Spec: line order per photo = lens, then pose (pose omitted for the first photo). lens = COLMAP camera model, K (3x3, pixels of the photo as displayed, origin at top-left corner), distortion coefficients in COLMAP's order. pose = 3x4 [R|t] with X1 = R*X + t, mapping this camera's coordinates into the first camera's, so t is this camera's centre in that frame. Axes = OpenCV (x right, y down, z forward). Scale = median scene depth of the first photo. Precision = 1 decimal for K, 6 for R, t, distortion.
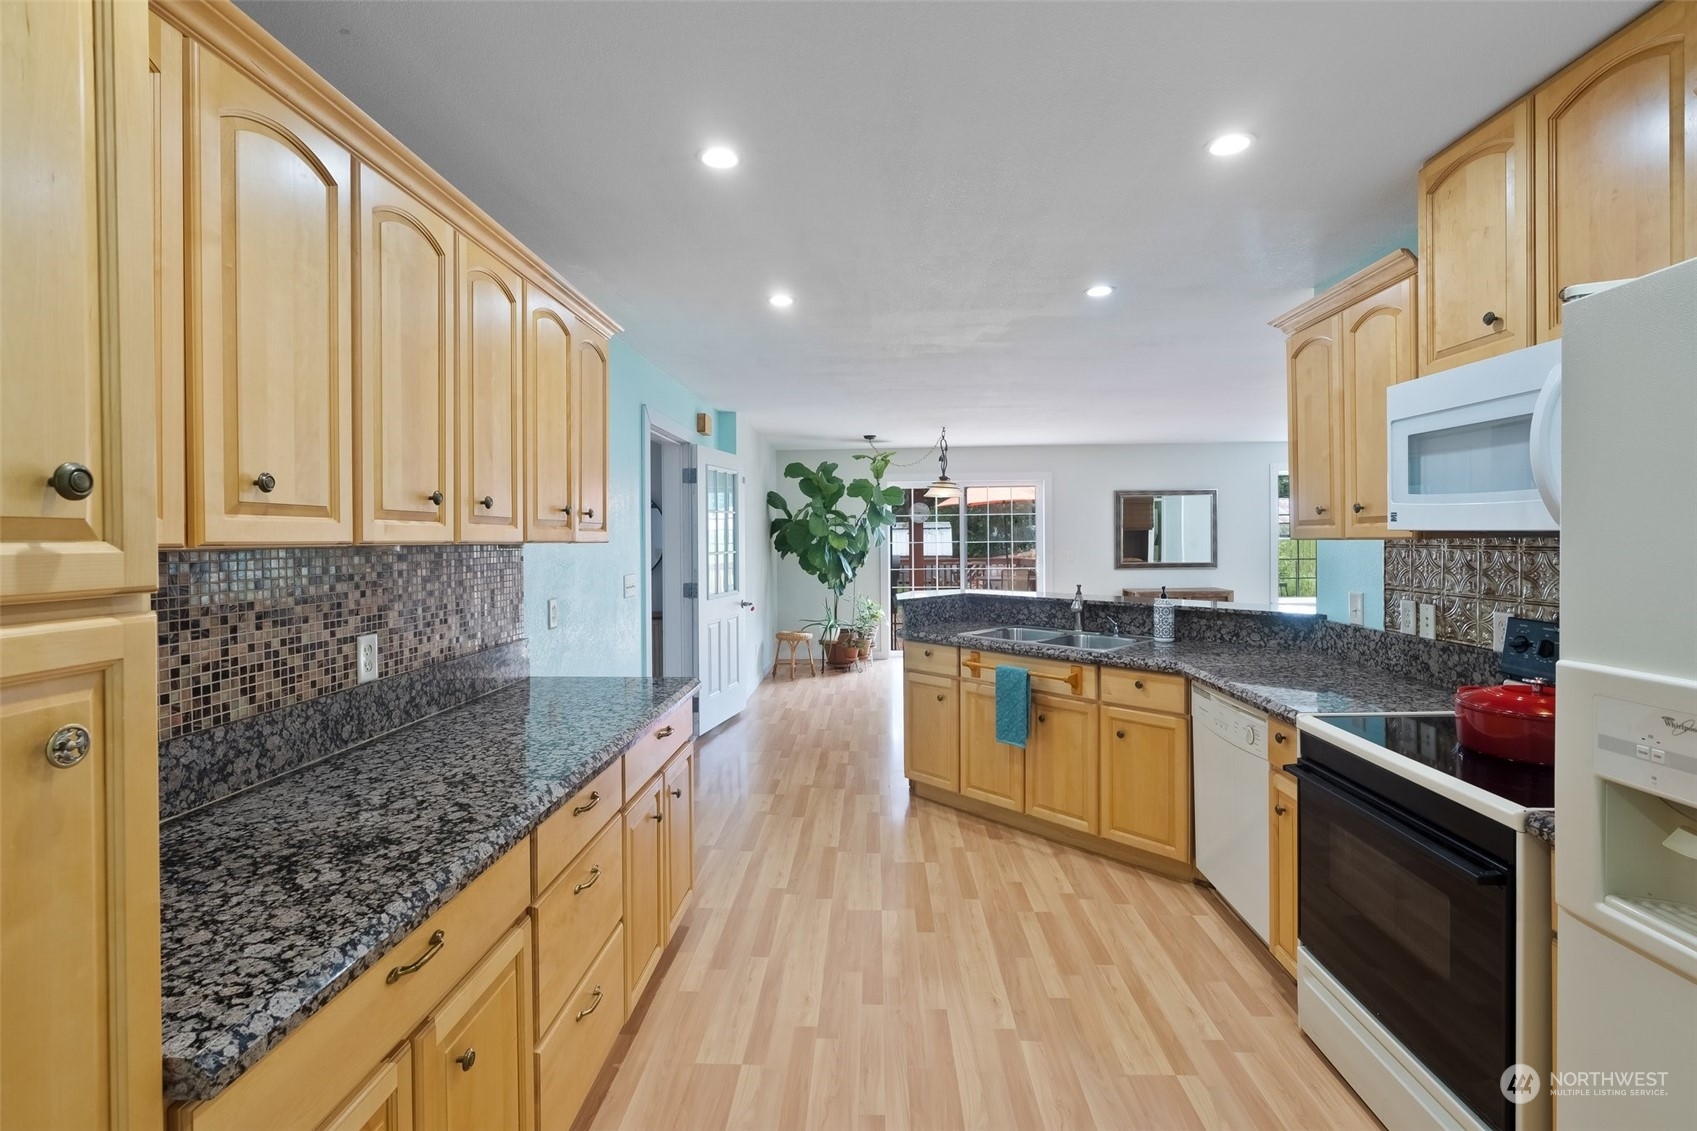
lens RADIAL K [[762.2, 0, 846.1], [0, 762.2, 532.7], [0, 0, 1]] dist [0.002240, 0.000675]
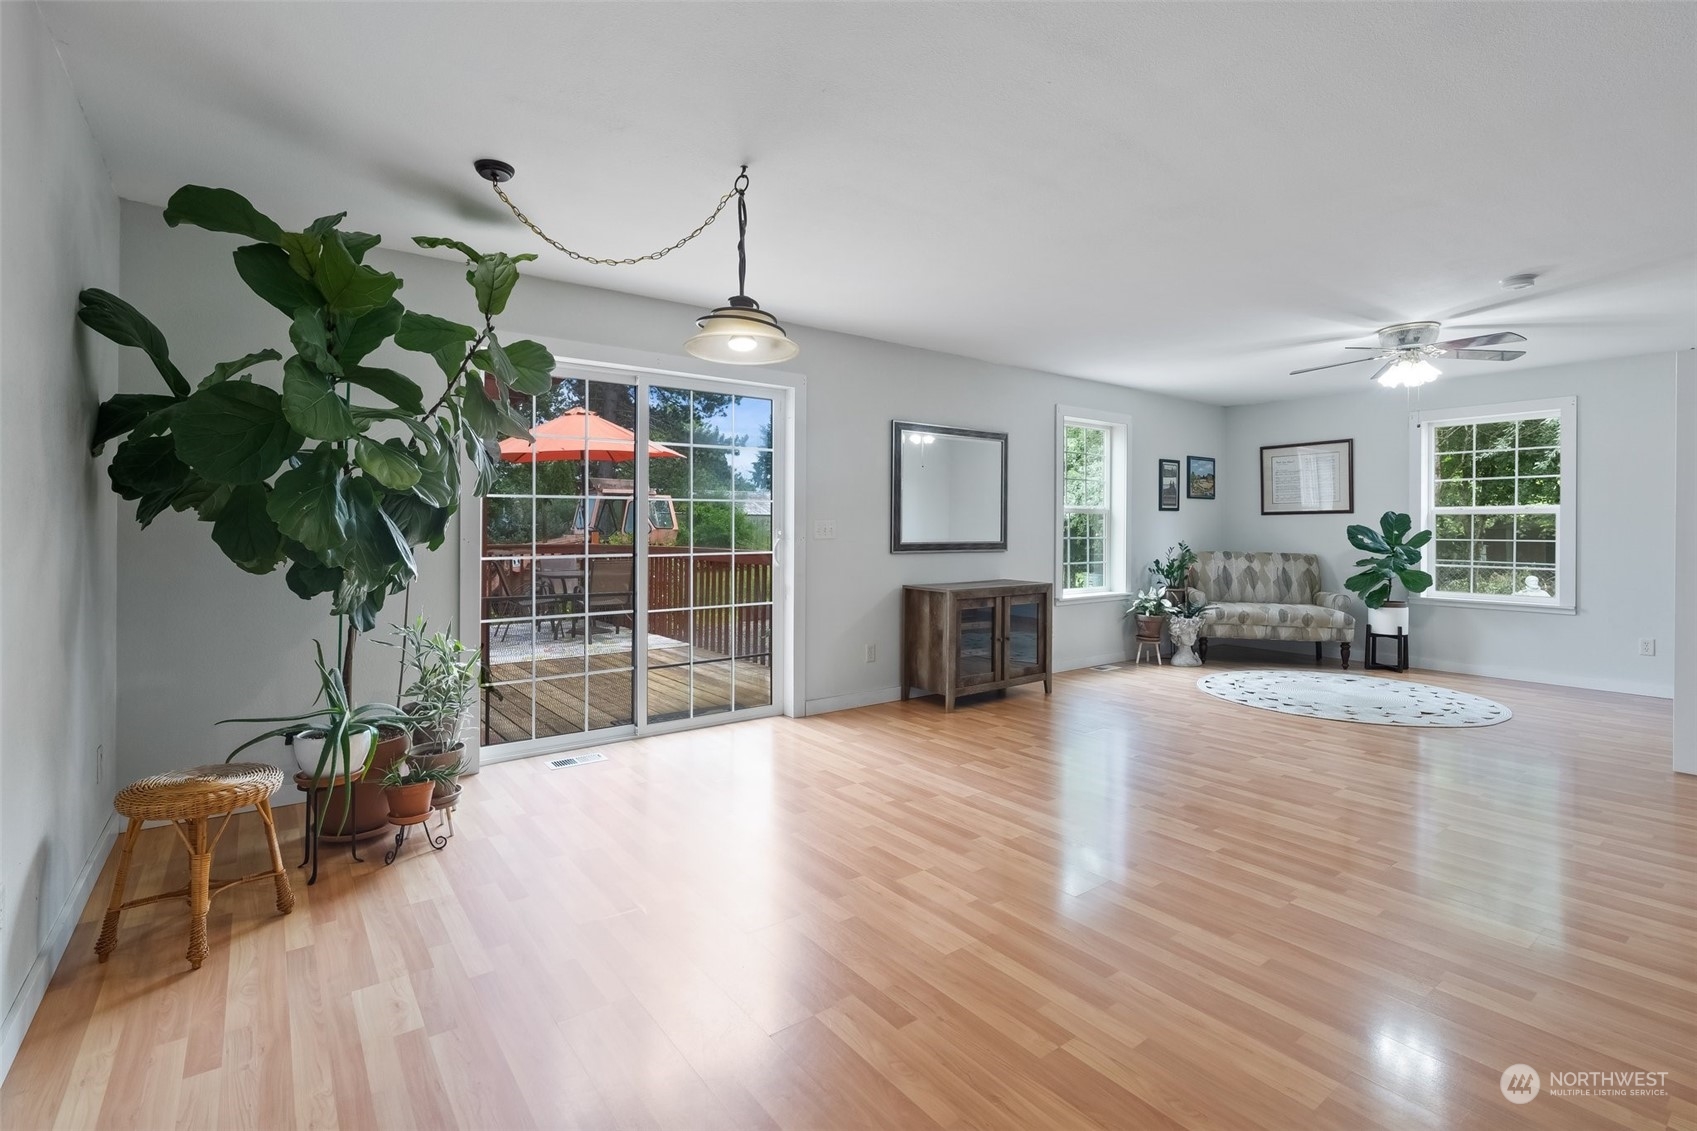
lens RADIAL K [[762.2, 0, 846.1], [0, 762.2, 532.7], [0, 0, 1]] dist [0.002240, 0.000675]
pose [[0.777907, 0.011976, 0.628265, -0.058220], [-0.011458, 0.999922, -0.004874, 0.038295], [-0.628275, -0.003407, 0.777984, 0.593802]]
